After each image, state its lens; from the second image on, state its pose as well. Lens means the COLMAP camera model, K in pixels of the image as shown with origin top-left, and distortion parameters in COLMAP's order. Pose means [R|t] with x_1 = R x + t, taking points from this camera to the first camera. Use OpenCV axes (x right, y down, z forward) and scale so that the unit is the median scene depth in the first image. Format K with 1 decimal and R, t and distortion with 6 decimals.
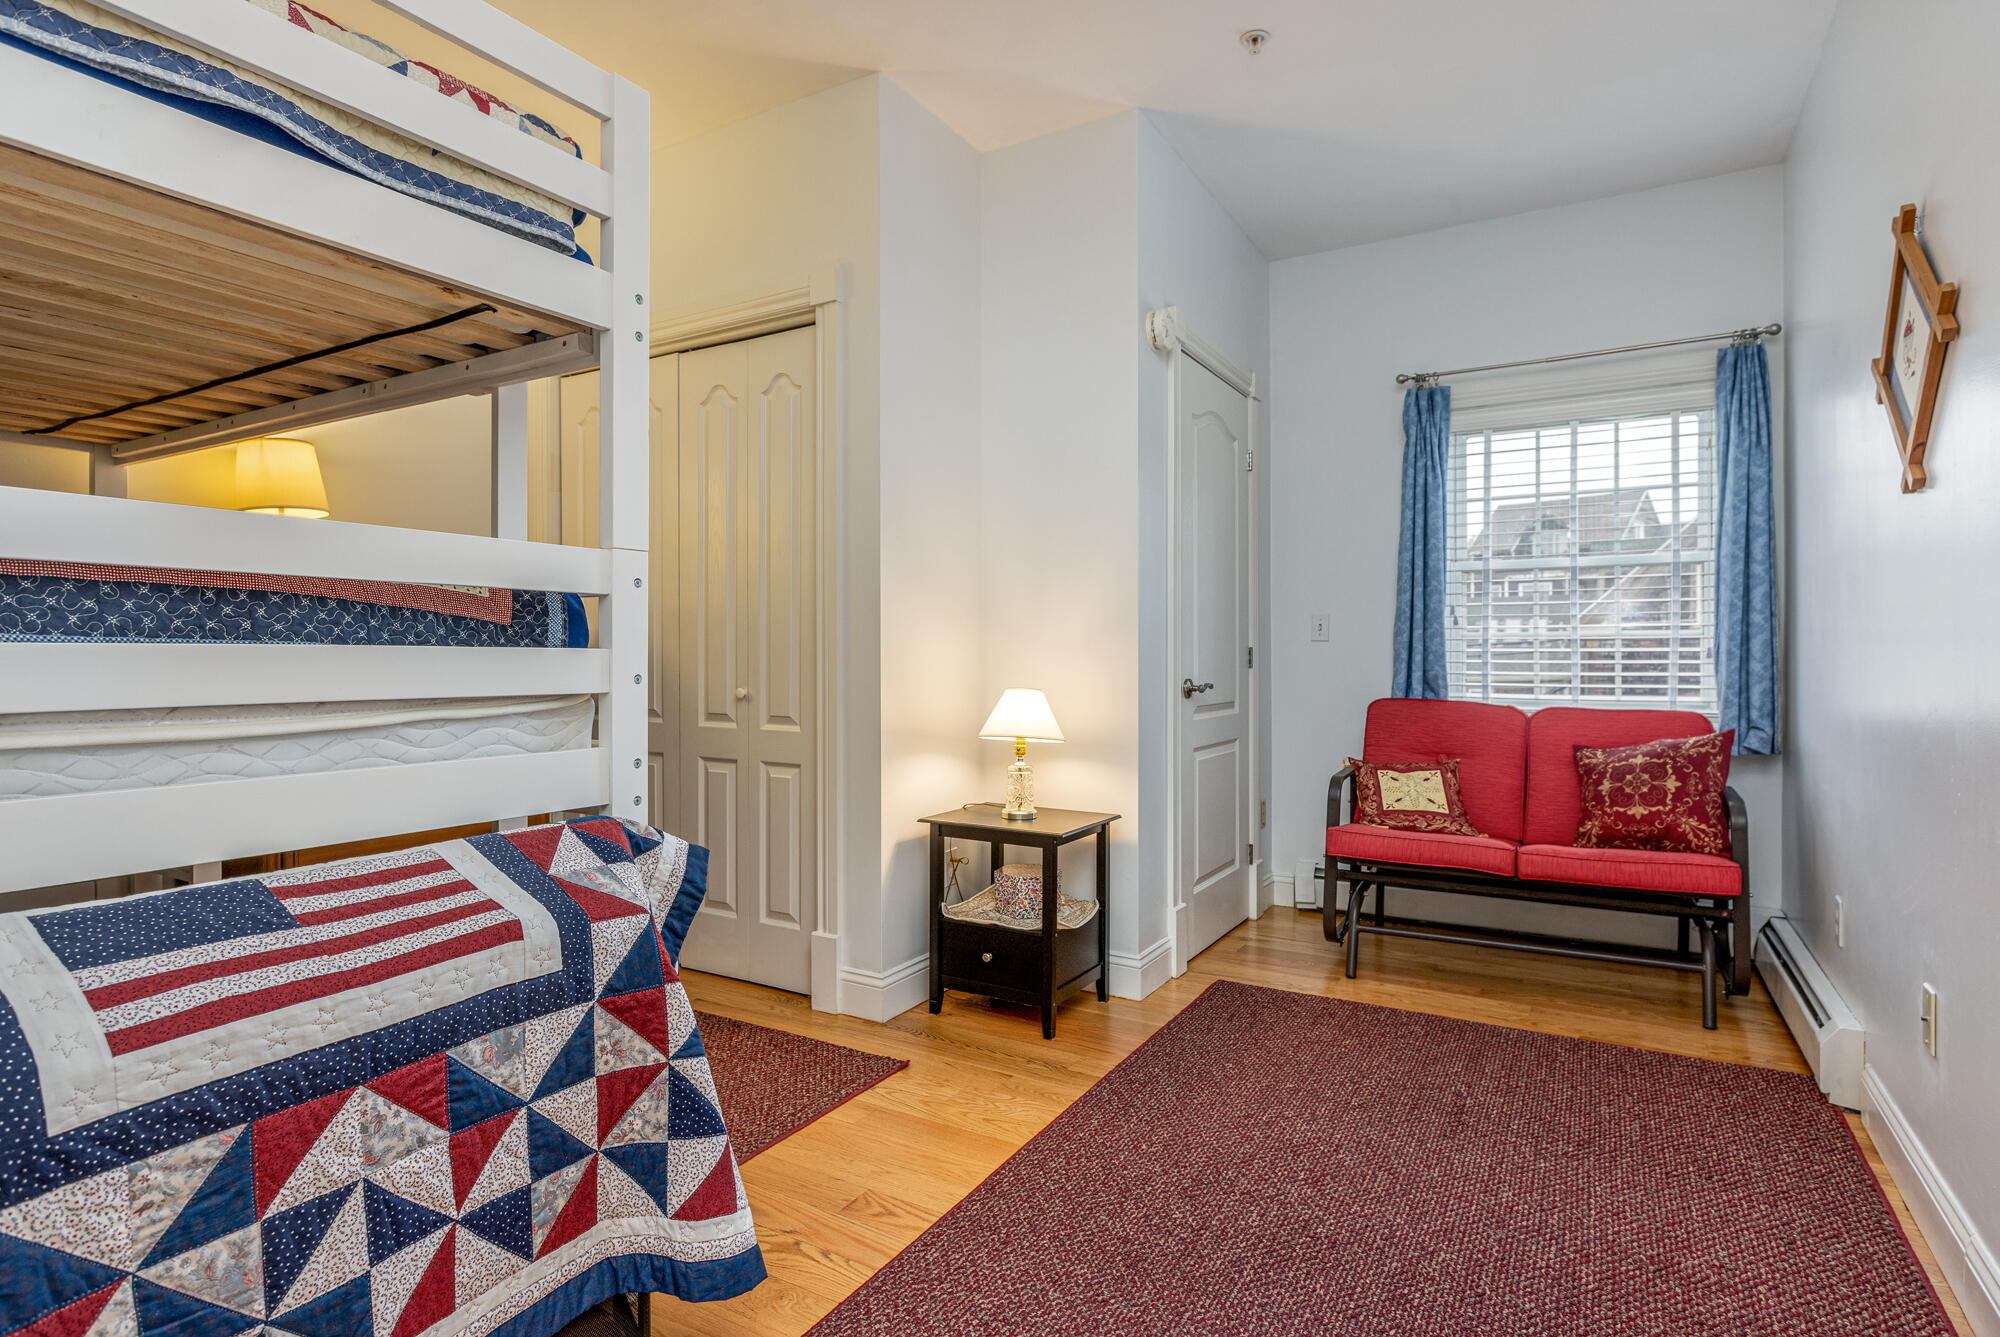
lens RADIAL K [[1035.4, 0, 997.5], [0, 1035.4, 667.4], [0, 0, 1]] dist [0.002497, 0.000113]
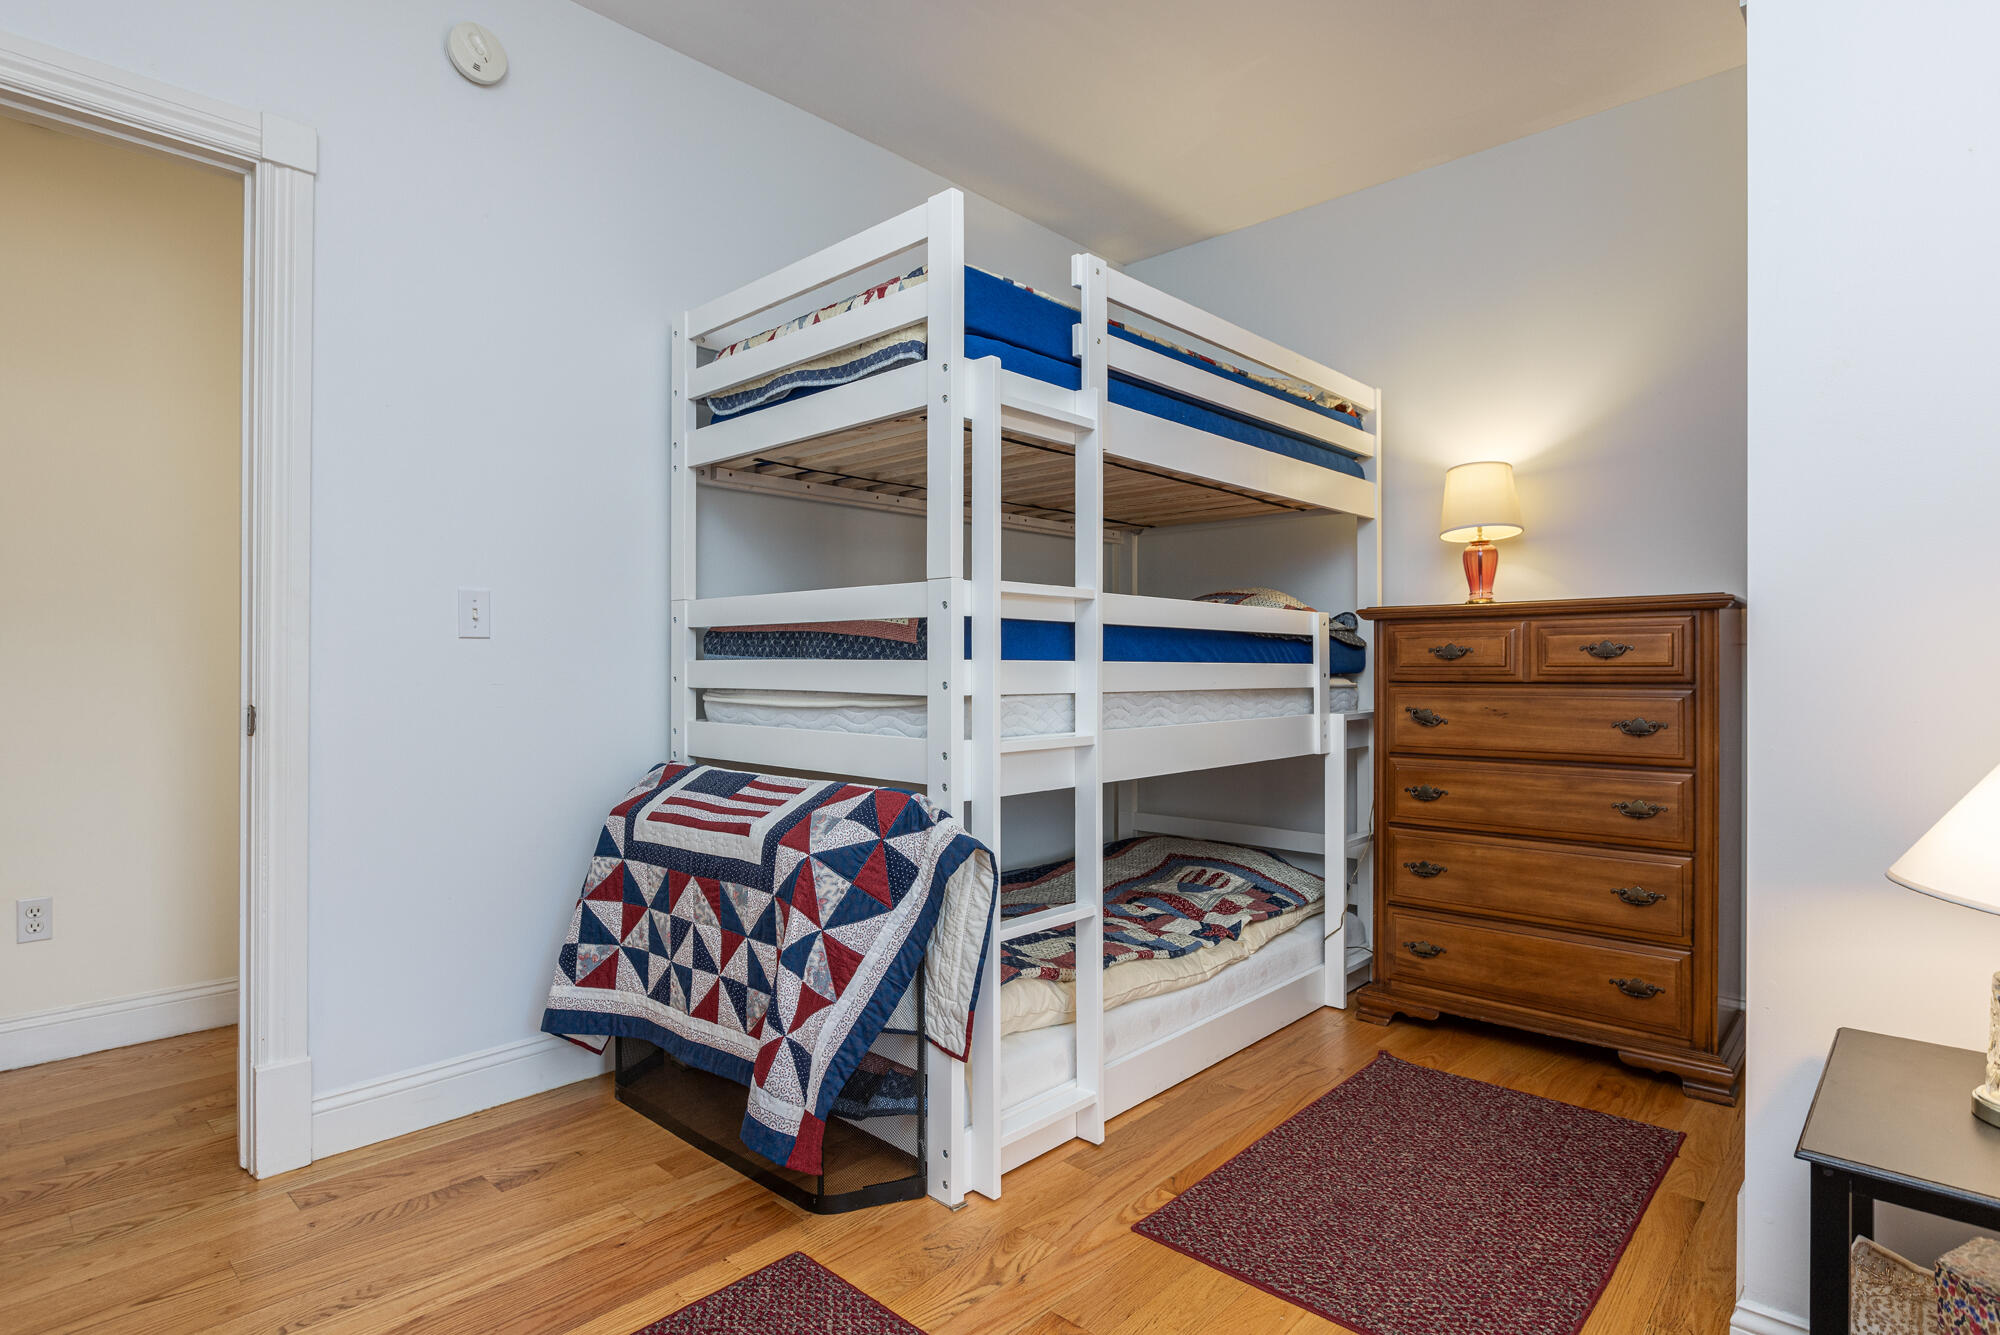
lens RADIAL K [[1020.9, 0, 1007.6], [0, 1020.9, 665.9], [0, 0, 1]] dist [0.003803, 0.000140]
pose [[-0.221661, 0.013061, -0.975036, 1.050200], [-0.003449, 0.999894, 0.014178, -0.038464], [0.975118, 0.006505, -0.221593, 1.774893]]
